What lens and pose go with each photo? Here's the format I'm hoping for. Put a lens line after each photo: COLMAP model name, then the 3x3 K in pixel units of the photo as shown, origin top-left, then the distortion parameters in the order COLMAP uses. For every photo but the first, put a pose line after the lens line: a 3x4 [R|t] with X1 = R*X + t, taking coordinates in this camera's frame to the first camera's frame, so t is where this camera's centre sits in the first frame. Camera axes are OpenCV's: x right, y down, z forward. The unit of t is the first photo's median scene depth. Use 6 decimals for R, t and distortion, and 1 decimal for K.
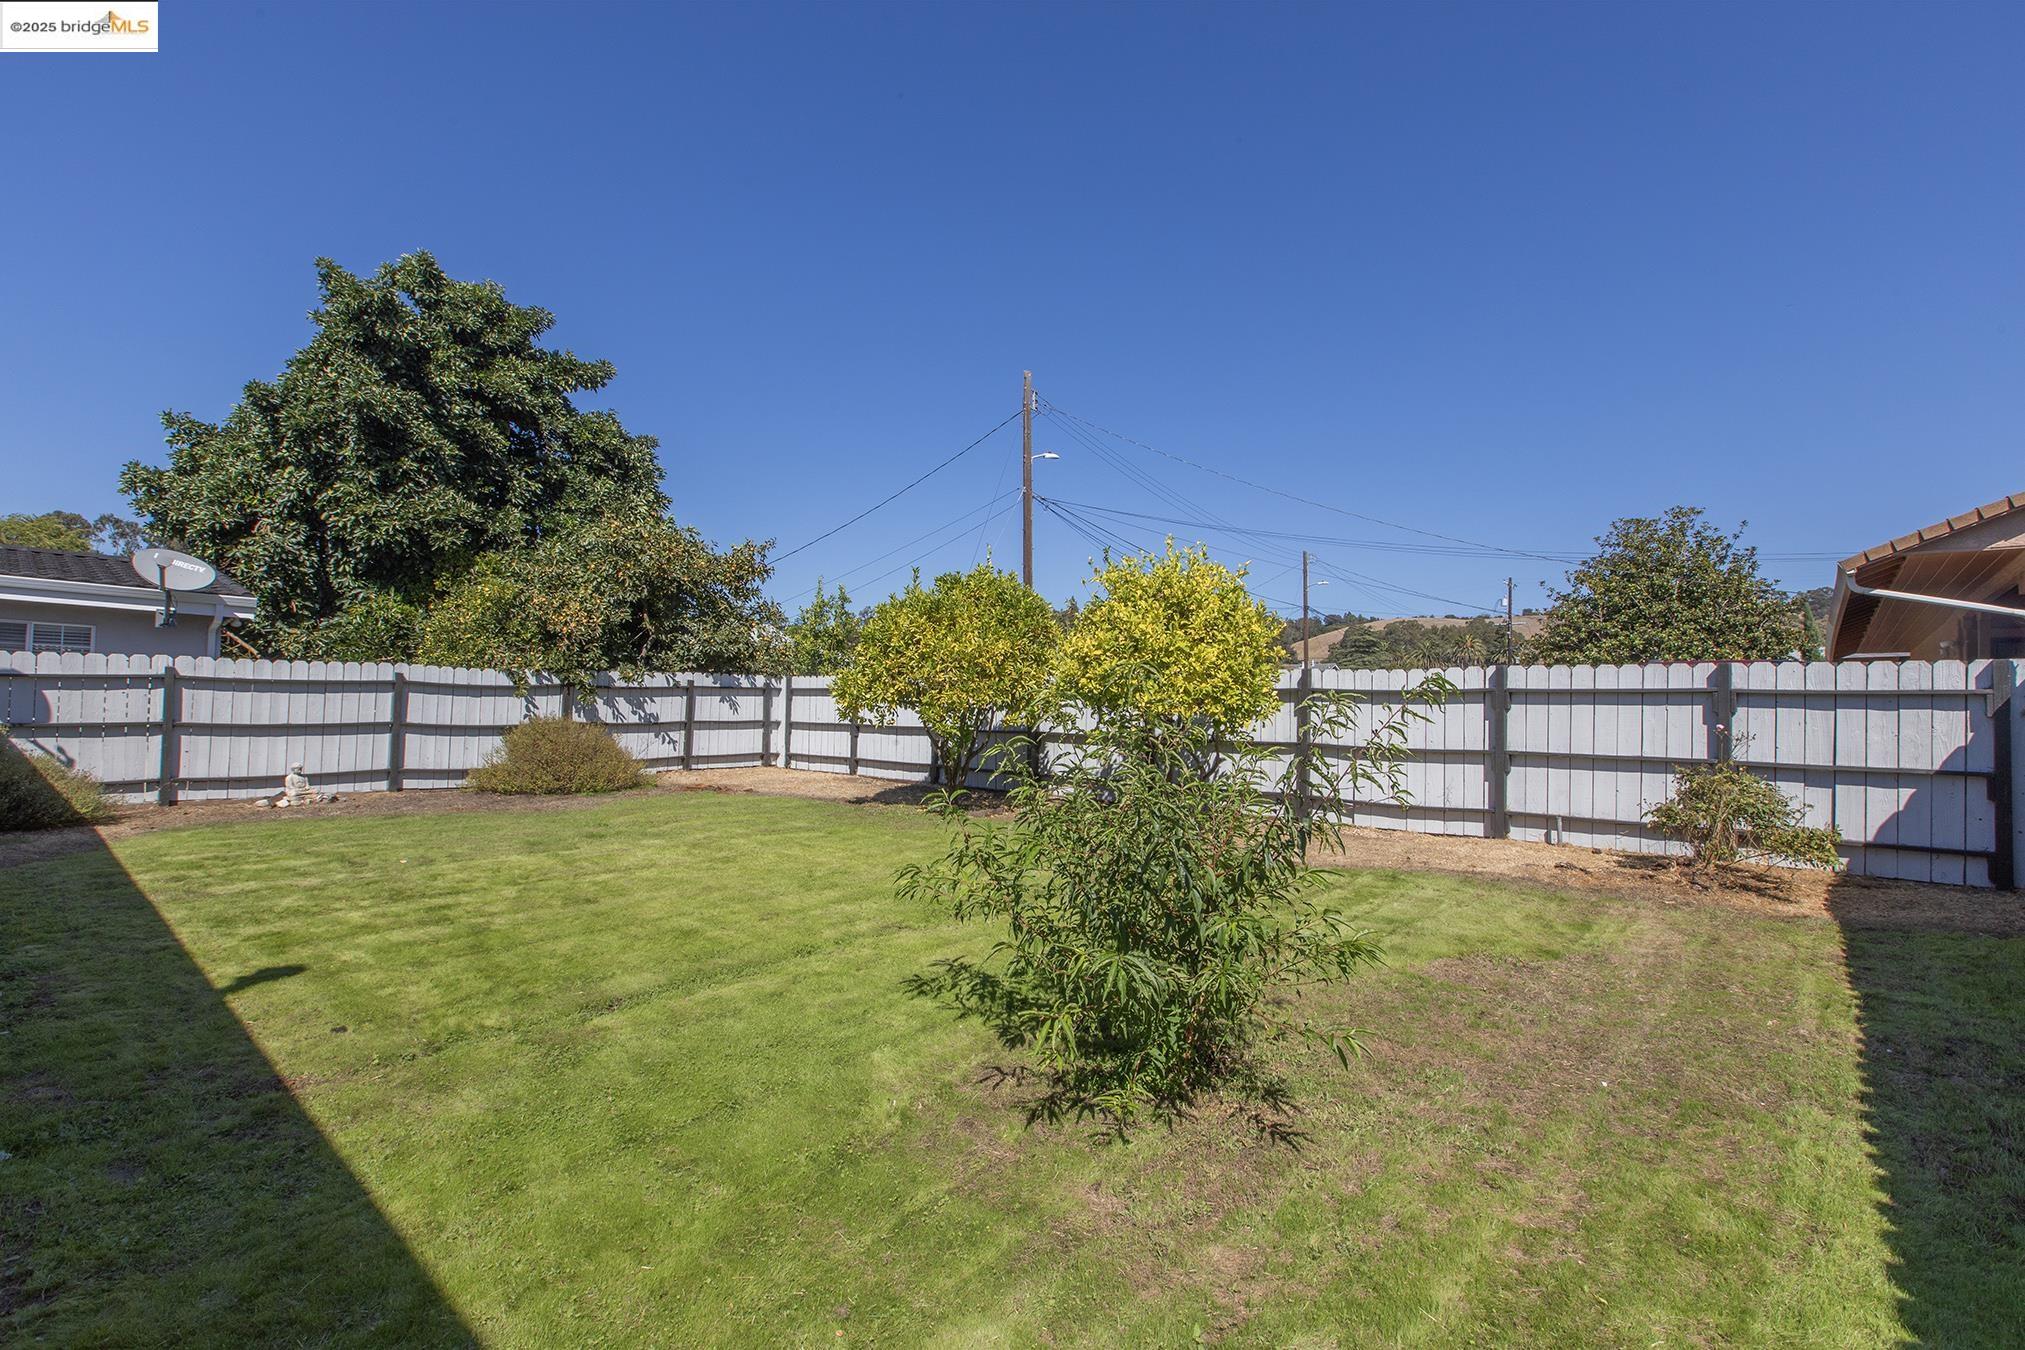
lens RADIAL K [[969.0, 0, 1013.5], [0, 969.0, 682.2], [0, 0, 1]] dist [-0.000489, -0.000218]
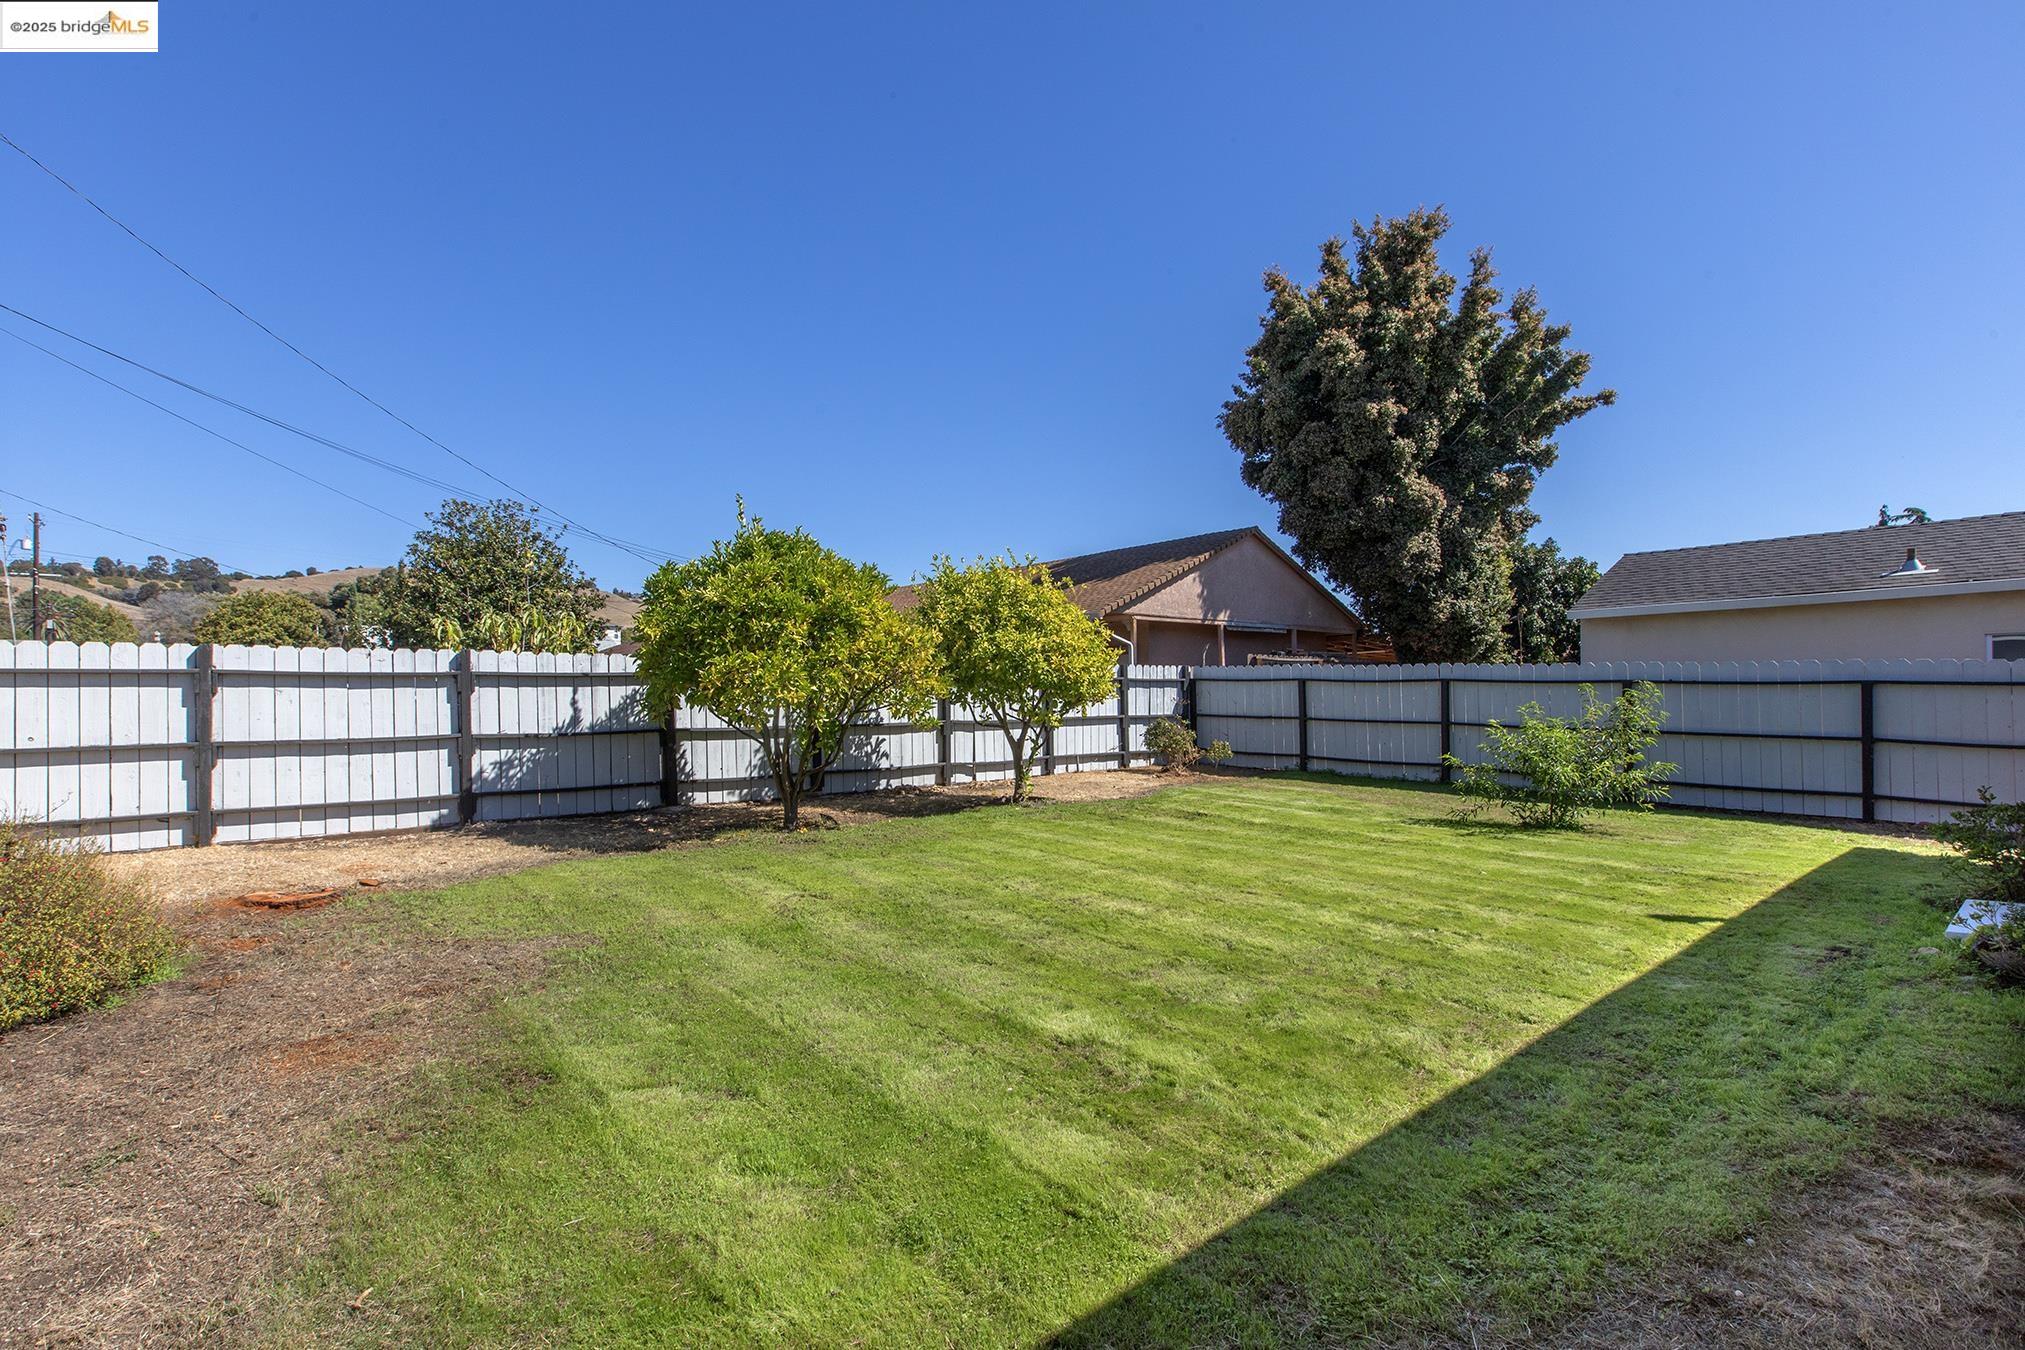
lens RADIAL K [[899.5, 0, 1011.9], [0, 899.5, 683.8], [0, 0, 1]] dist [0.000692, 0.000021]
pose [[0.105597, -0.007158, 0.994383, -0.217700], [-0.014925, 0.999850, 0.008782, 0.000878], [-0.994297, -0.015769, 0.105474, 0.201875]]
